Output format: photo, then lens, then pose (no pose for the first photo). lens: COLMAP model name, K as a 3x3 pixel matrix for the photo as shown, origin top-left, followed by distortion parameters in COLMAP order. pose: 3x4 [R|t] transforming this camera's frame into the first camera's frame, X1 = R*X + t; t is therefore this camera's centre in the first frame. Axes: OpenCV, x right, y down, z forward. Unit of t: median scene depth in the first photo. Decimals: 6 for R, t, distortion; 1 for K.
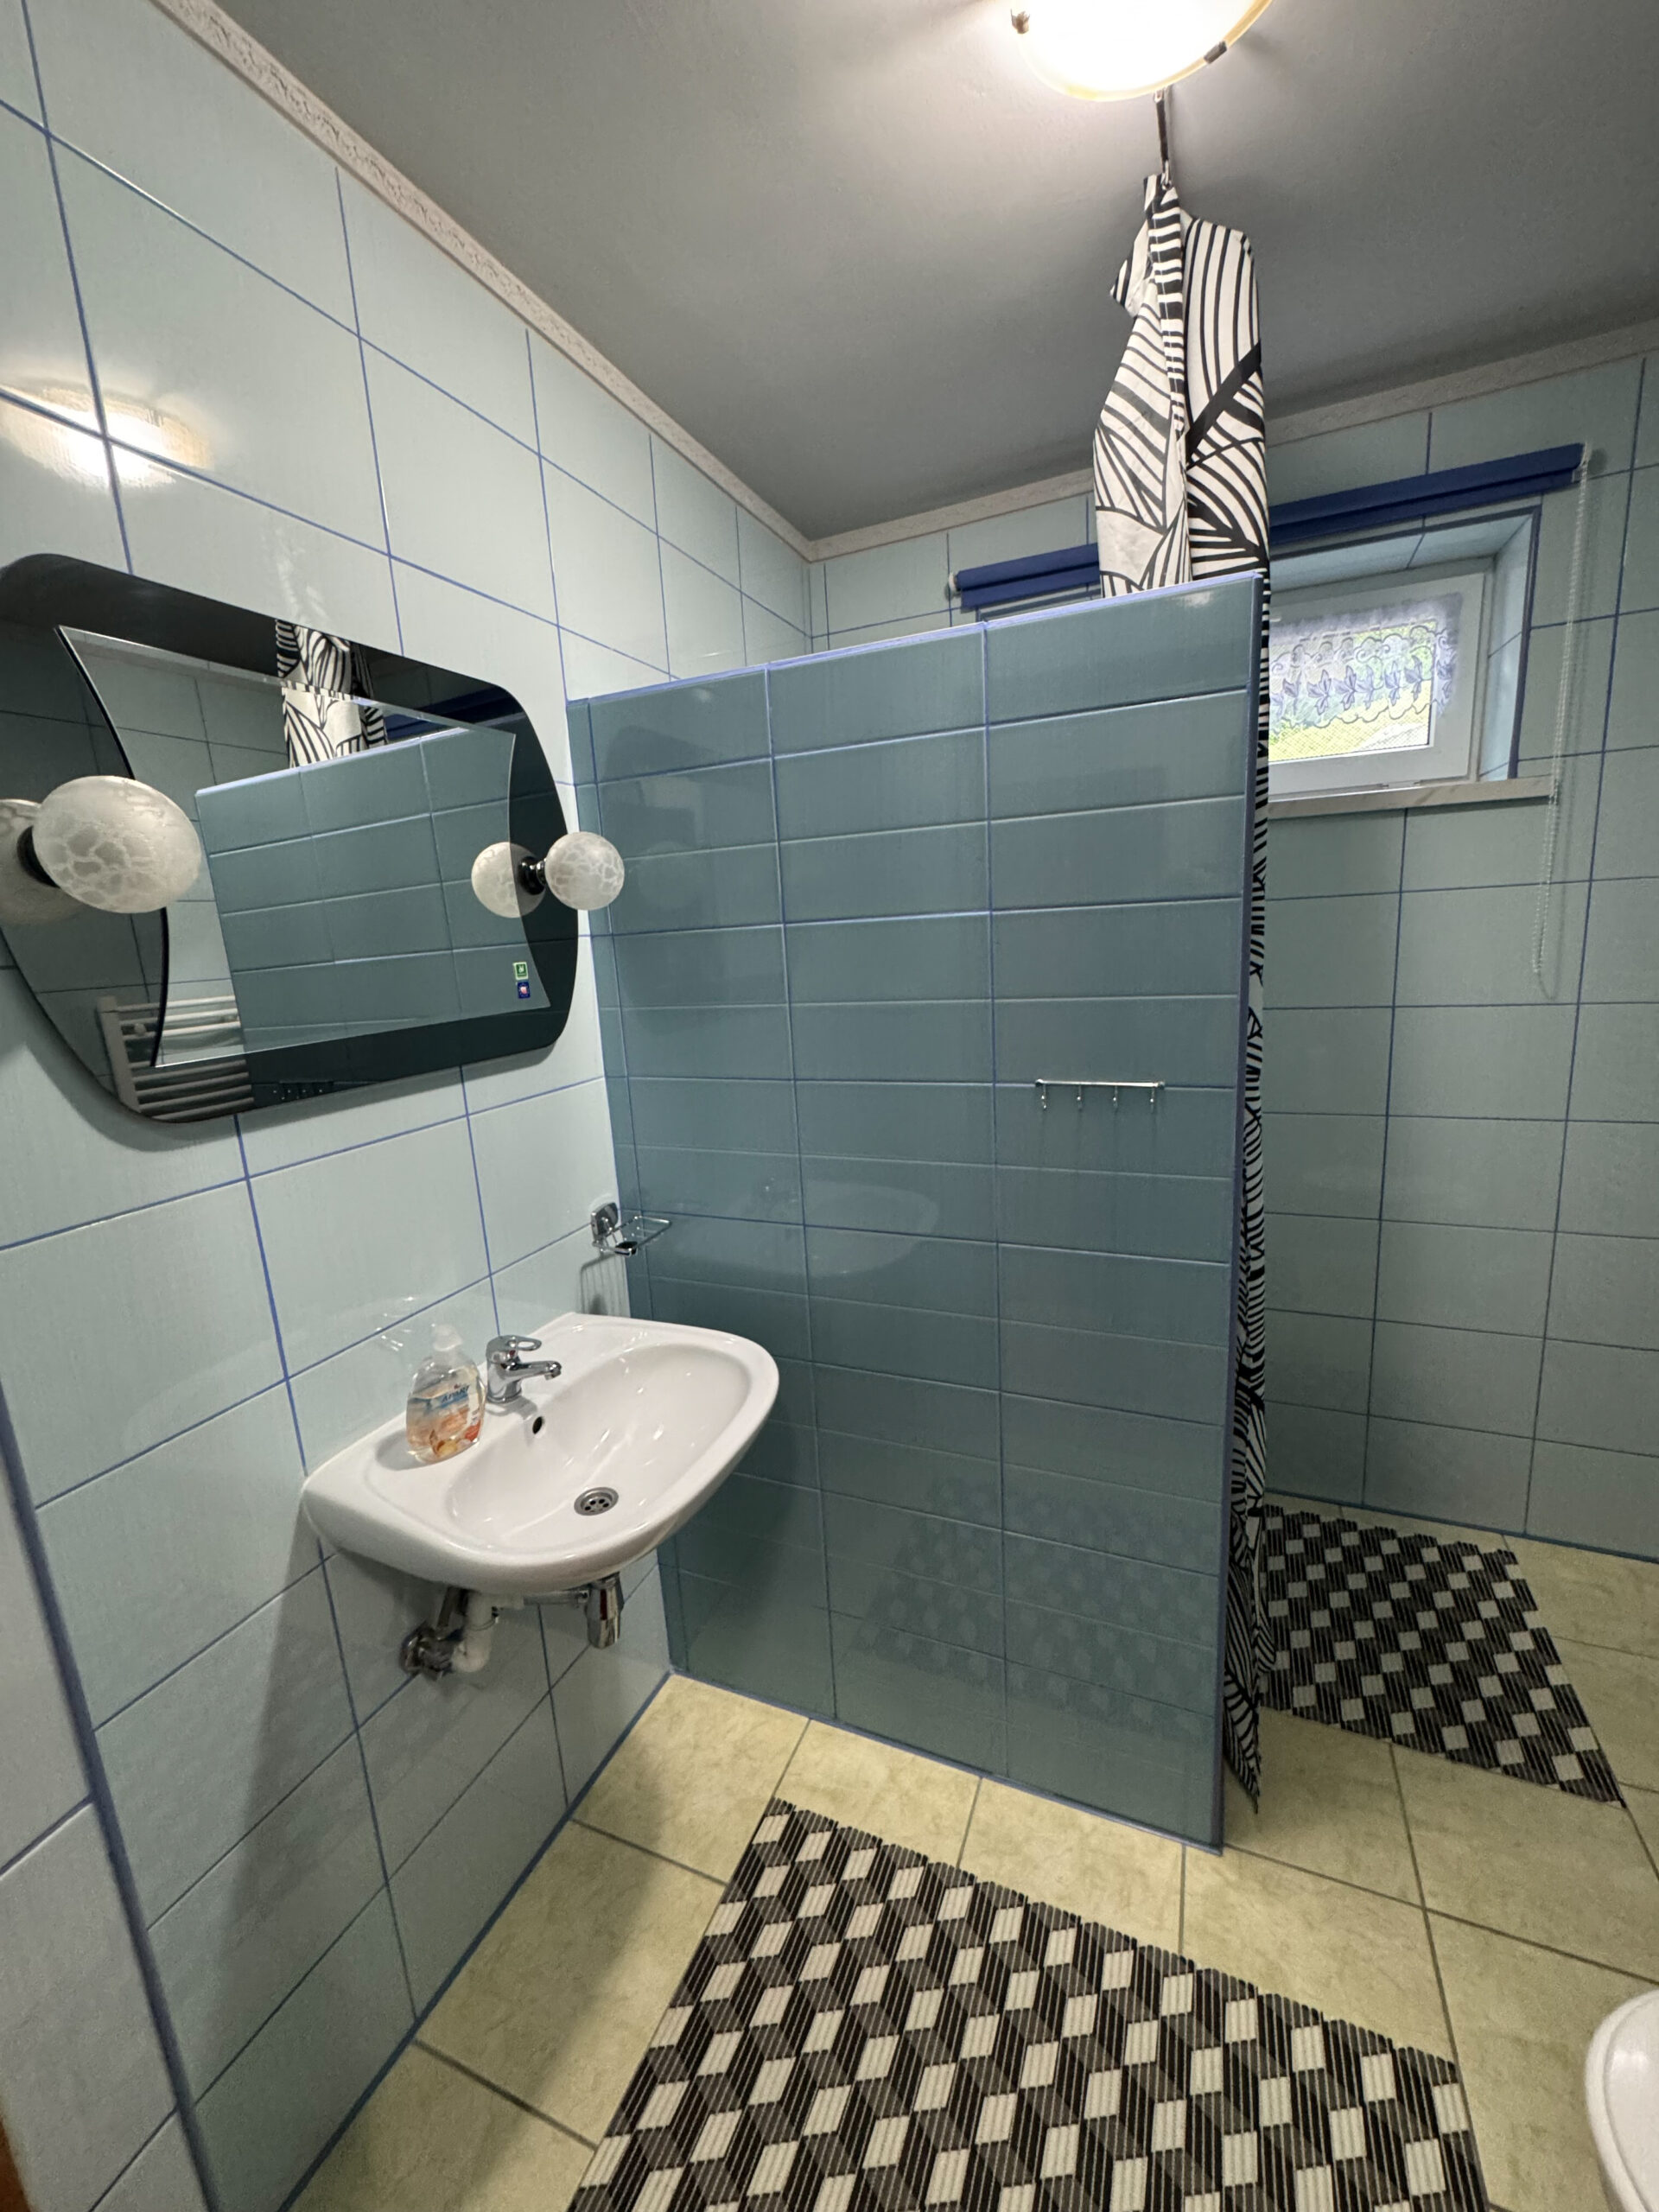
lens RADIAL K [[861.6, 0, 830.5], [0, 861.6, 1112.8], [0, 0, 1]] dist [-0.004404, 0.000925]
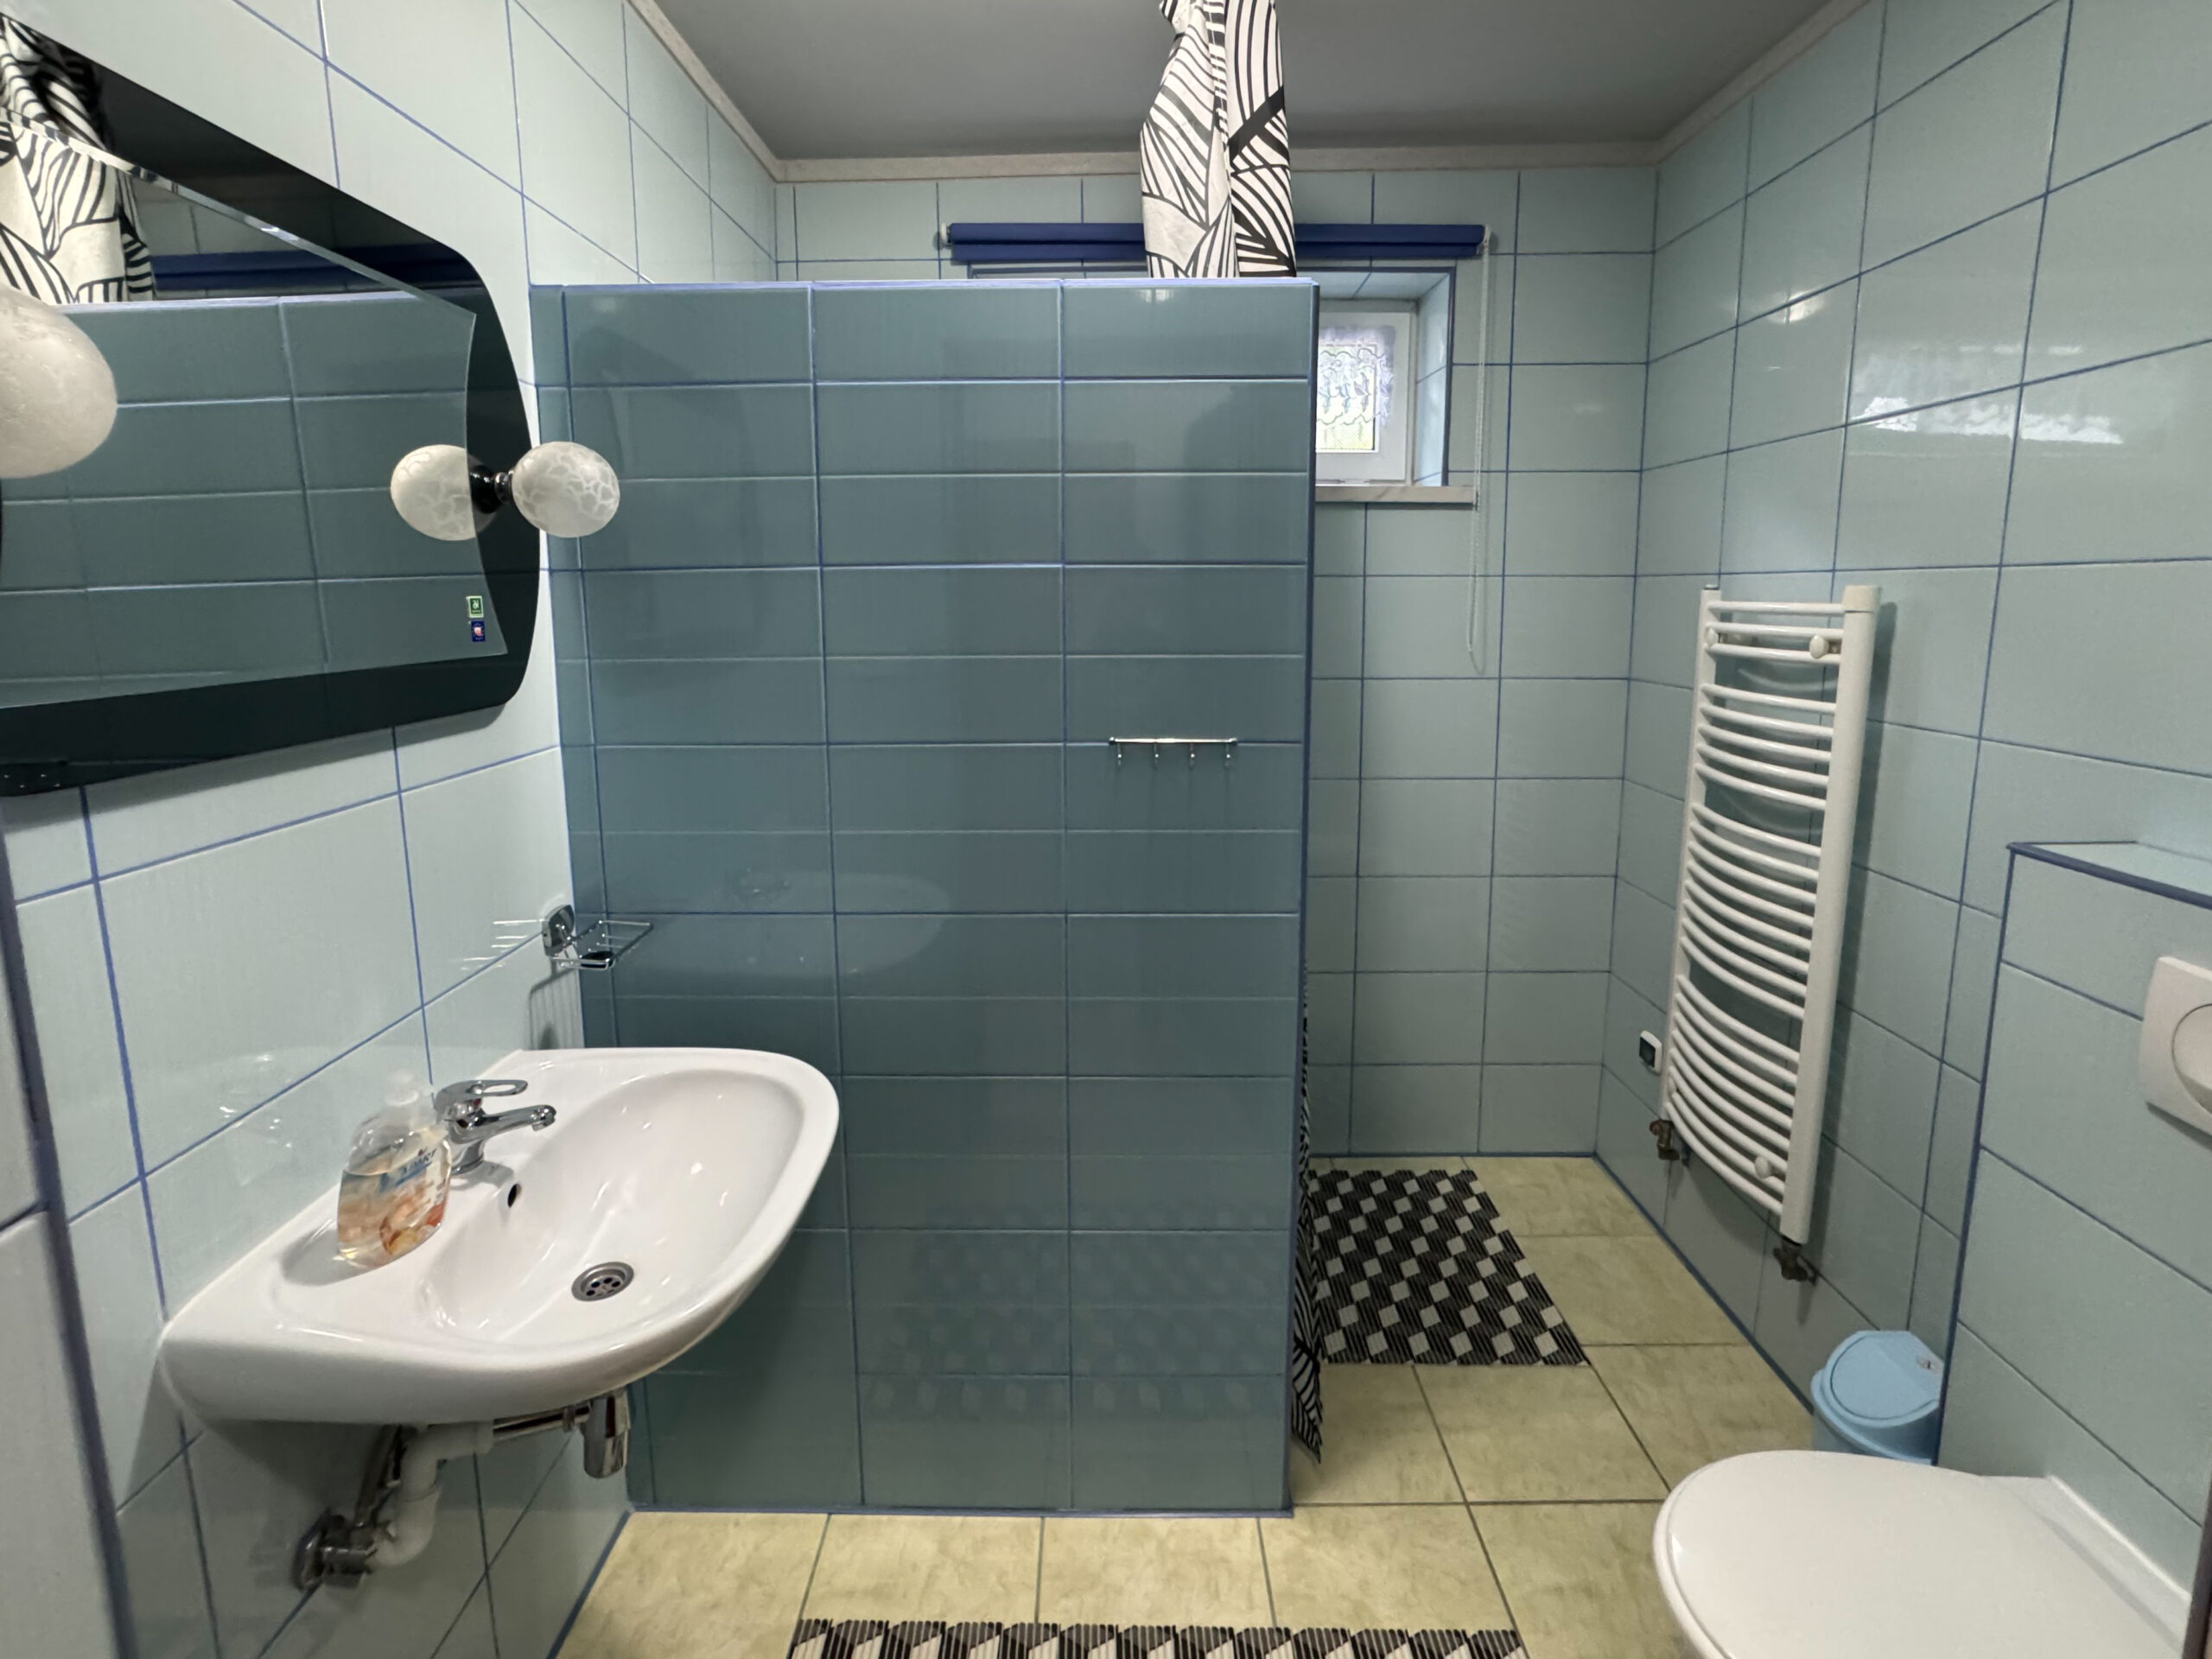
lens RADIAL K [[972.8, 0, 1056.7], [0, 972.8, 737.9], [0, 0, 1]] dist [-0.025744, 0.007456]
pose [[0.928323, -0.000389, 0.371775, -0.198538], [0.027899, 0.997253, -0.068619, 0.029028], [-0.370727, 0.074073, 0.925783, 0.003357]]
